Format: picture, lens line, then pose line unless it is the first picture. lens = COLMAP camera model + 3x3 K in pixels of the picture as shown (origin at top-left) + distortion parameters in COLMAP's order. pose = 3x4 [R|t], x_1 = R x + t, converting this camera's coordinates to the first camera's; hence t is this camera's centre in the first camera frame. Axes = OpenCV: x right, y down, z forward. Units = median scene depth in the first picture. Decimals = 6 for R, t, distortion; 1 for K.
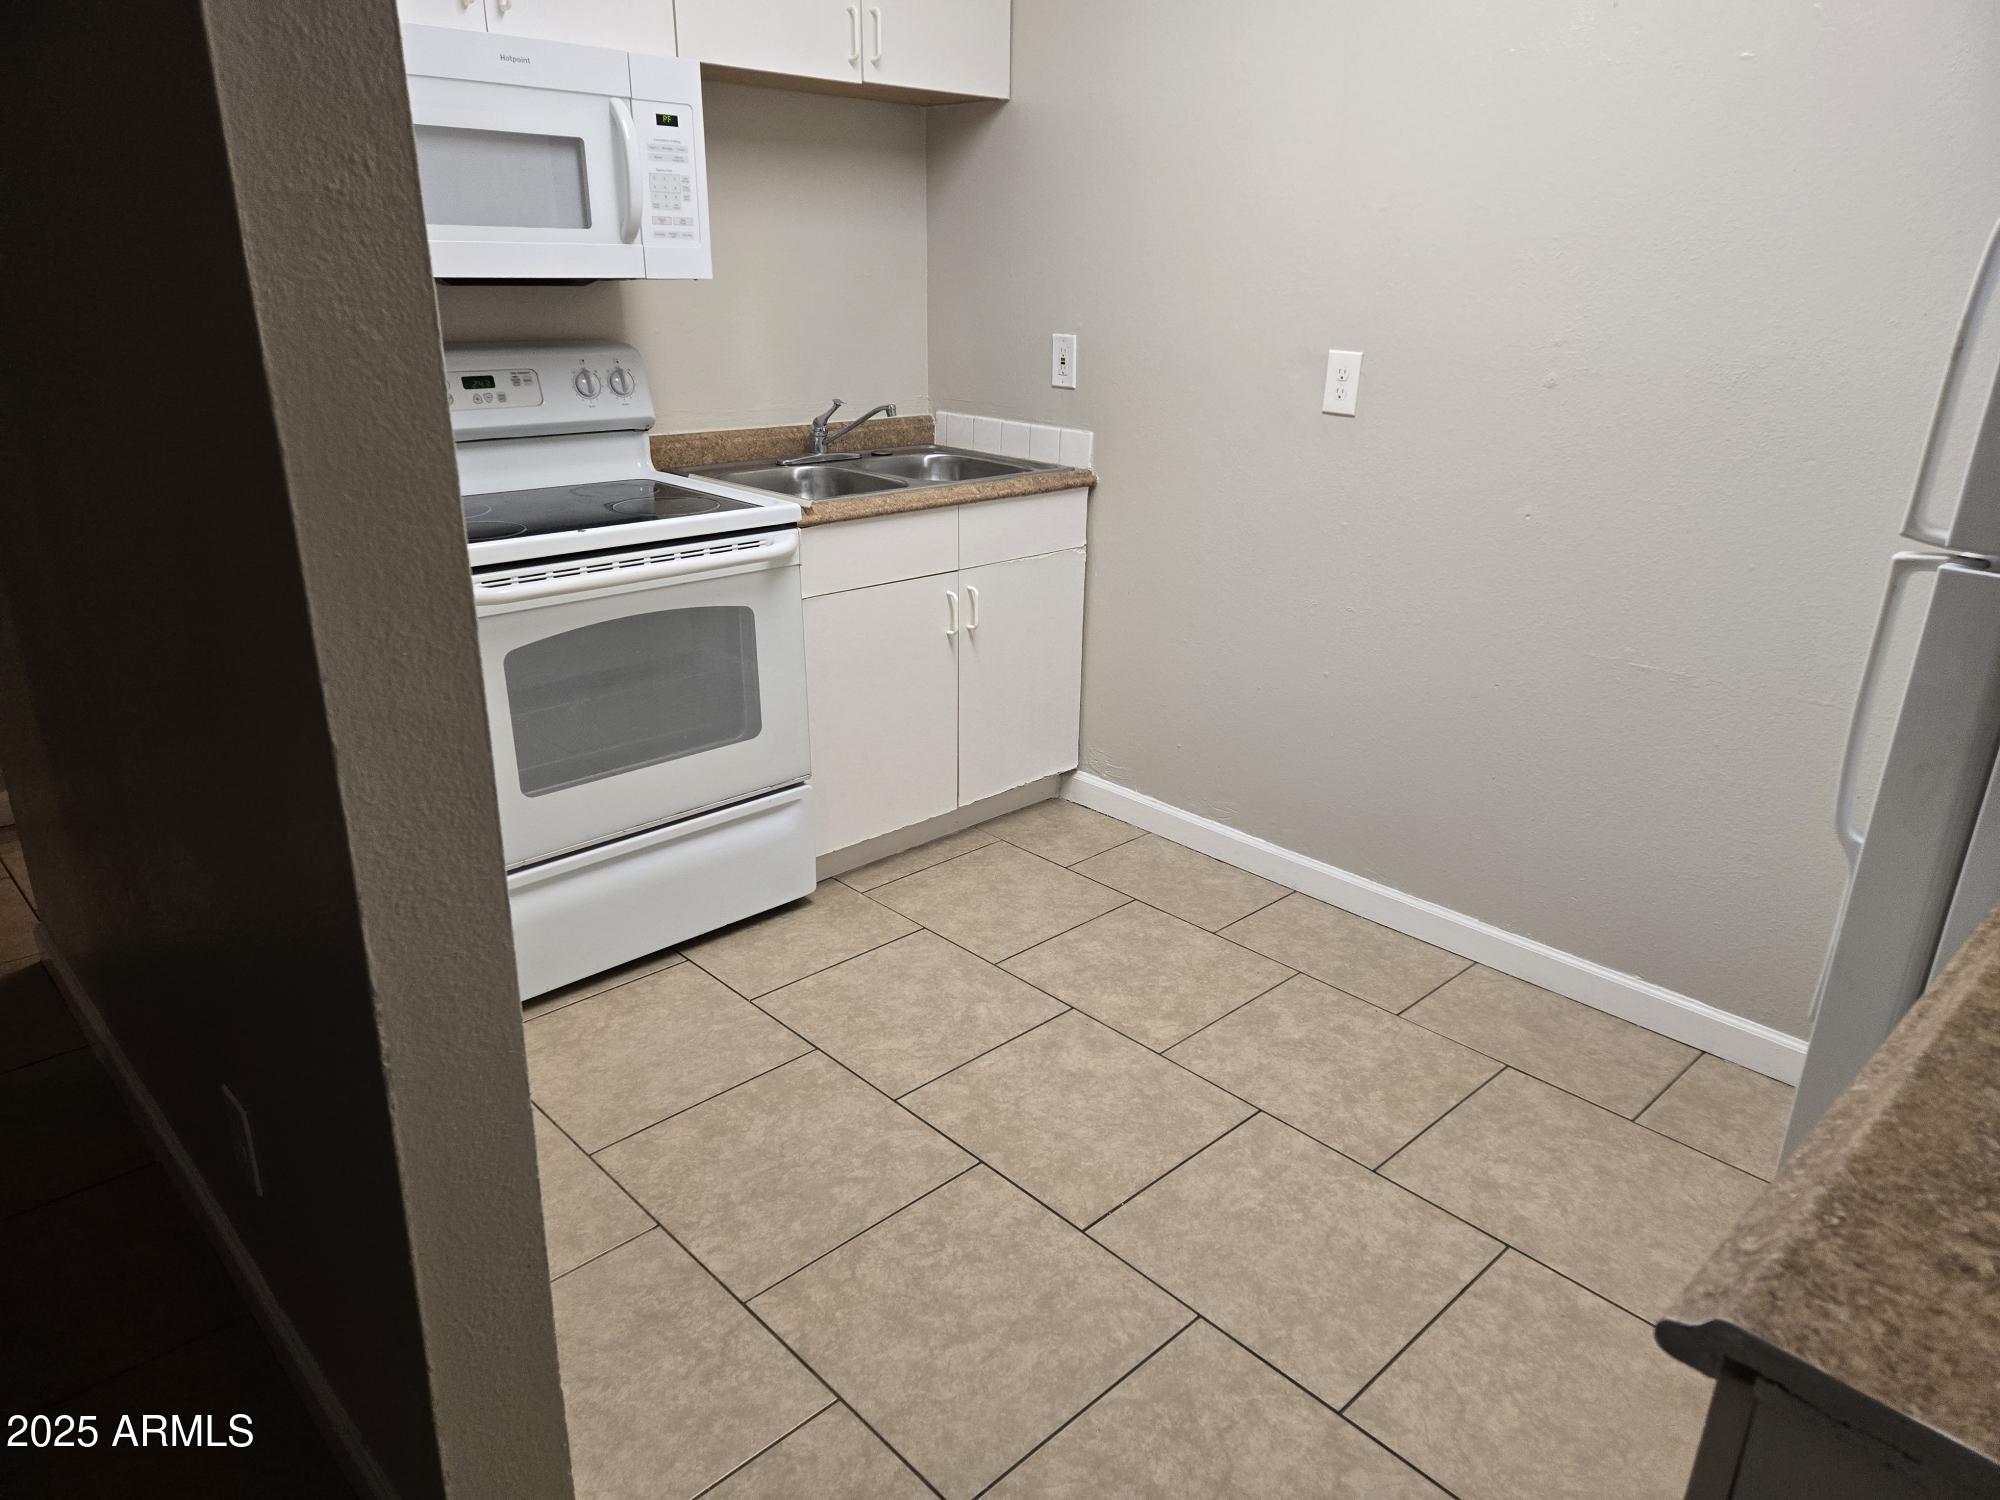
lens RADIAL K [[1338.0, 0, 1040.1], [0, 1338.0, 757.7], [0, 0, 1]] dist [0.073391, -0.052677]
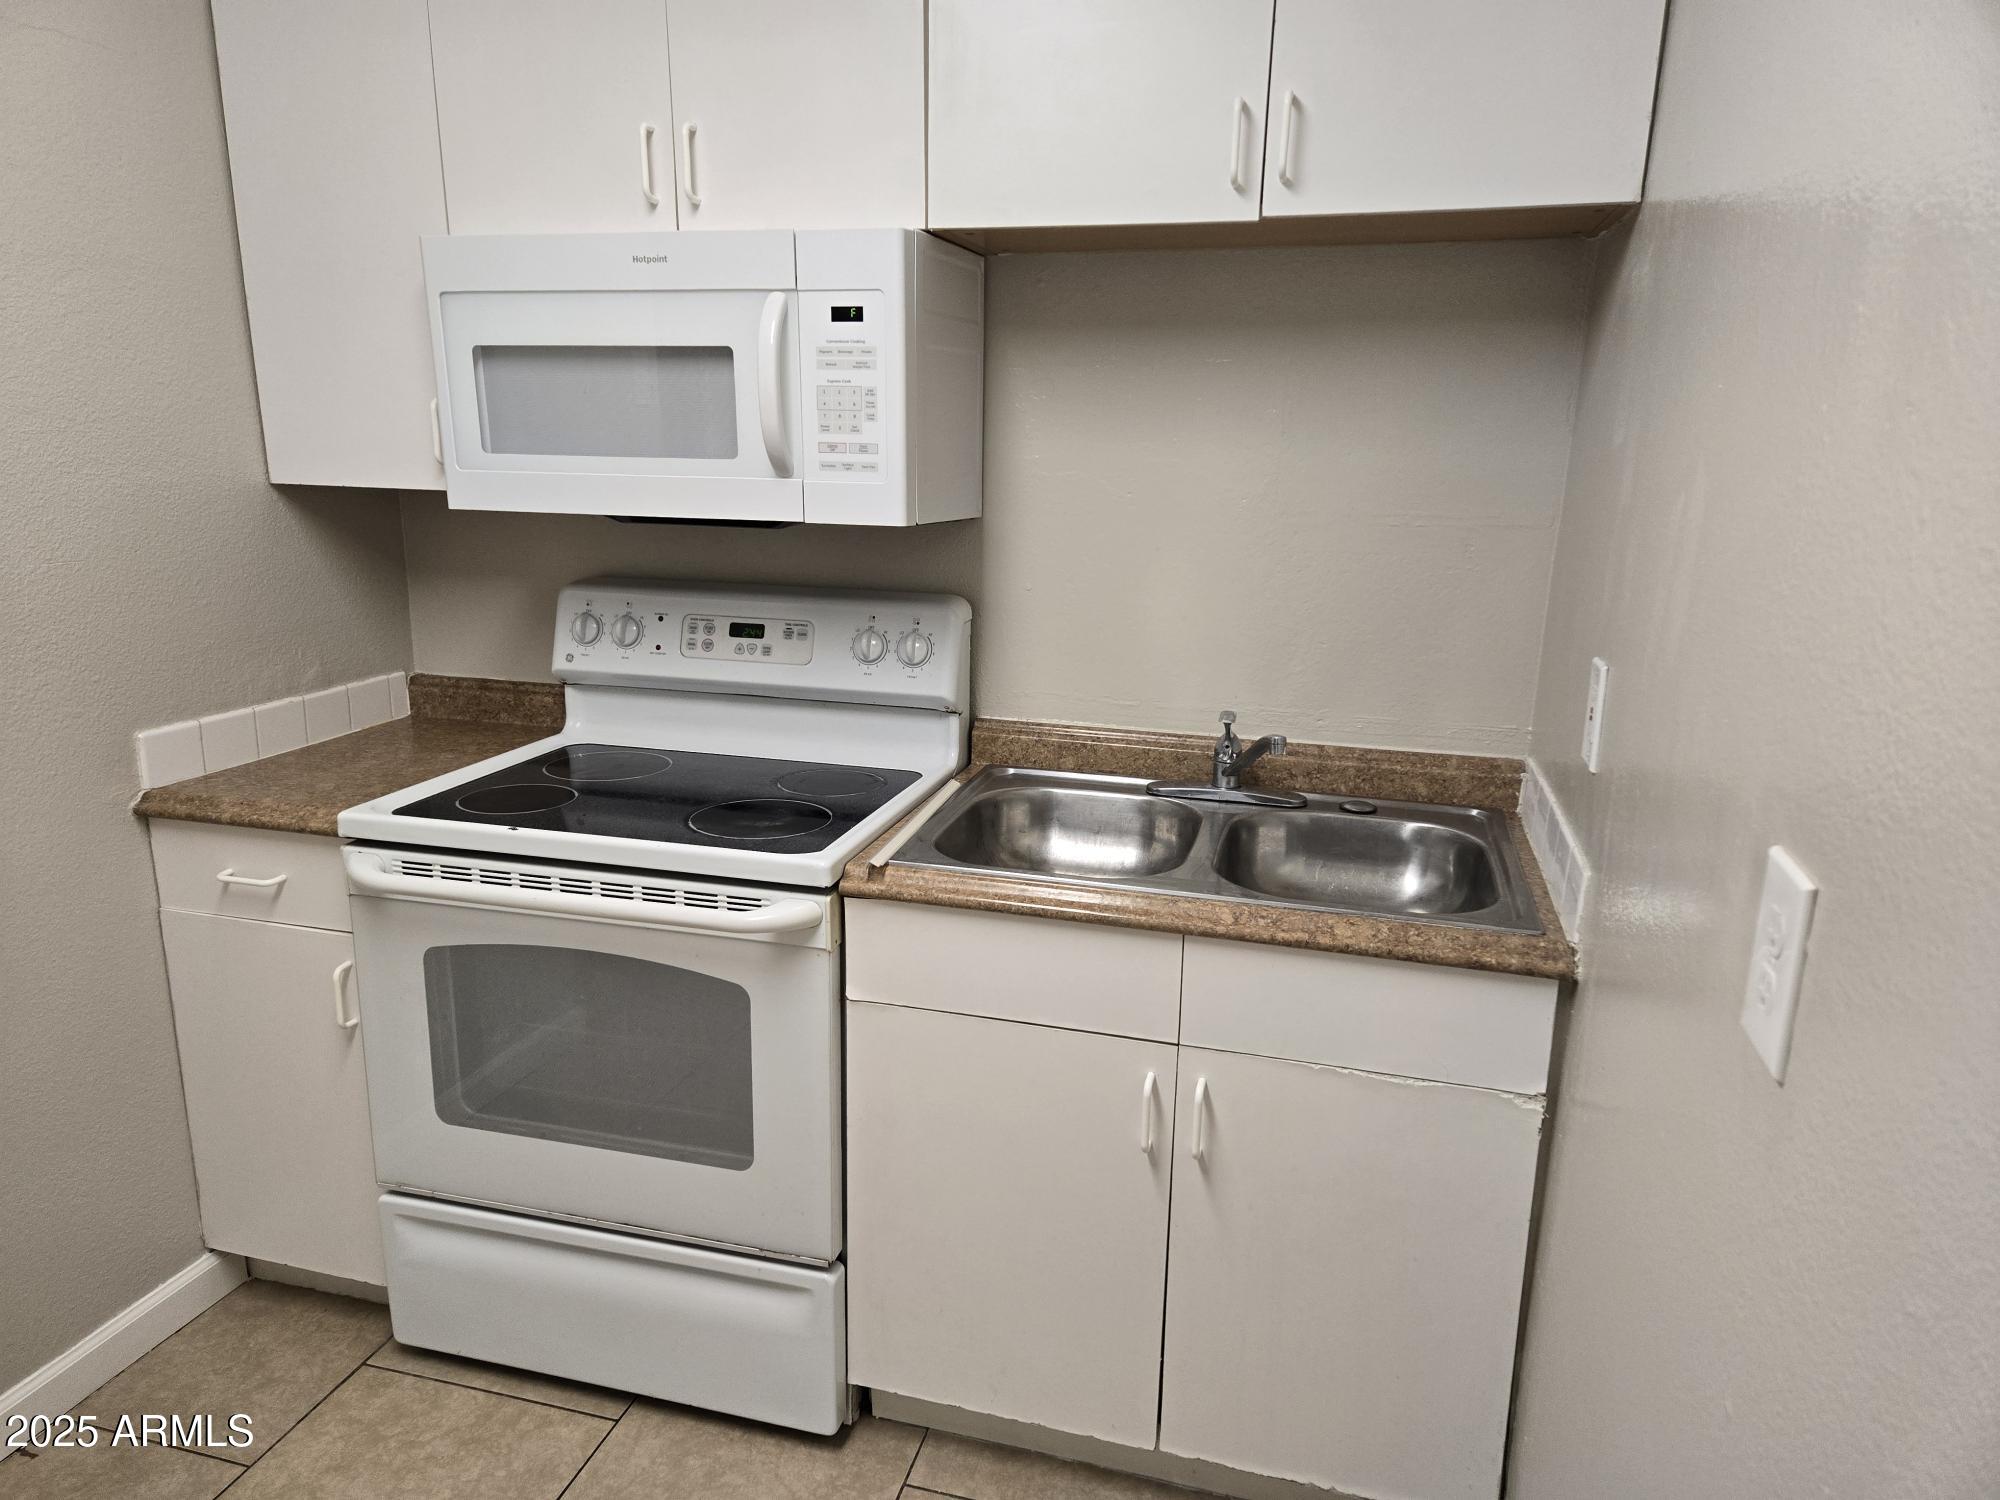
lens RADIAL K [[1338.0, 0, 988.1], [0, 1338.0, 770.1], [0, 0, 1]] dist [0.073391, -0.052677]
pose [[0.490728, 0.204261, -0.847033, 0.411591], [-0.310830, 0.949211, 0.048822, -0.298767], [0.813985, 0.239324, 0.529294, 0.742878]]
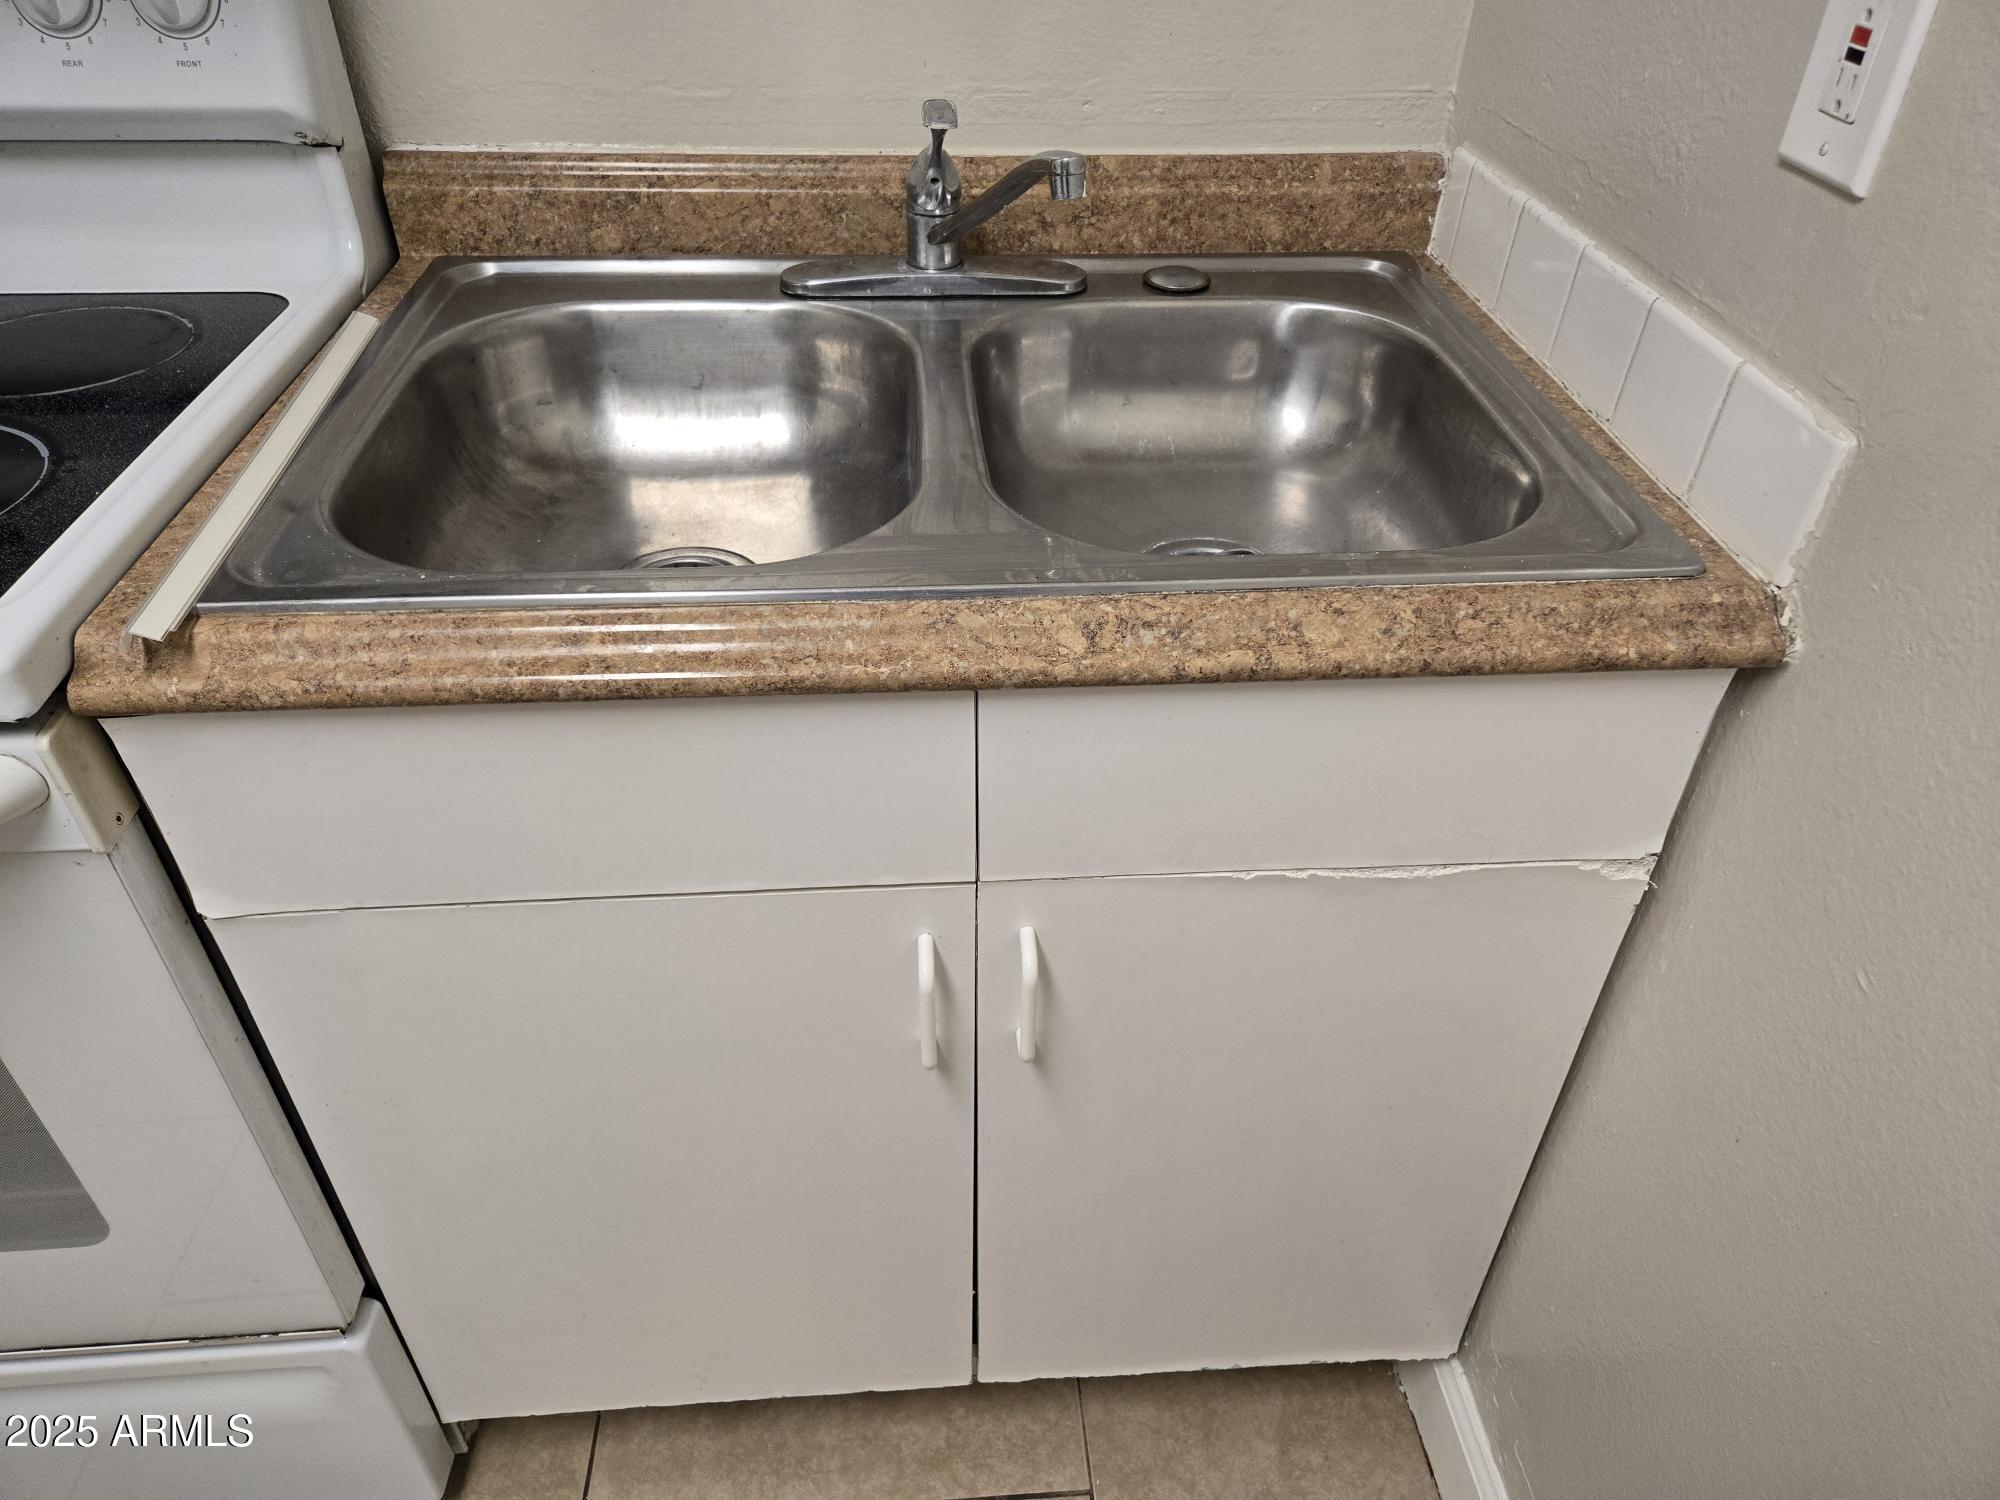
lens RADIAL K [[1338.0, 0, 1010.1], [0, 1338.0, 740.3], [0, 0, 1]] dist [0.073391, -0.052677]
pose [[0.759957, 0.388523, -0.521072, 0.085824], [-0.227117, 0.909878, 0.347188, -0.311023], [0.609002, -0.145504, 0.779708, 0.960781]]
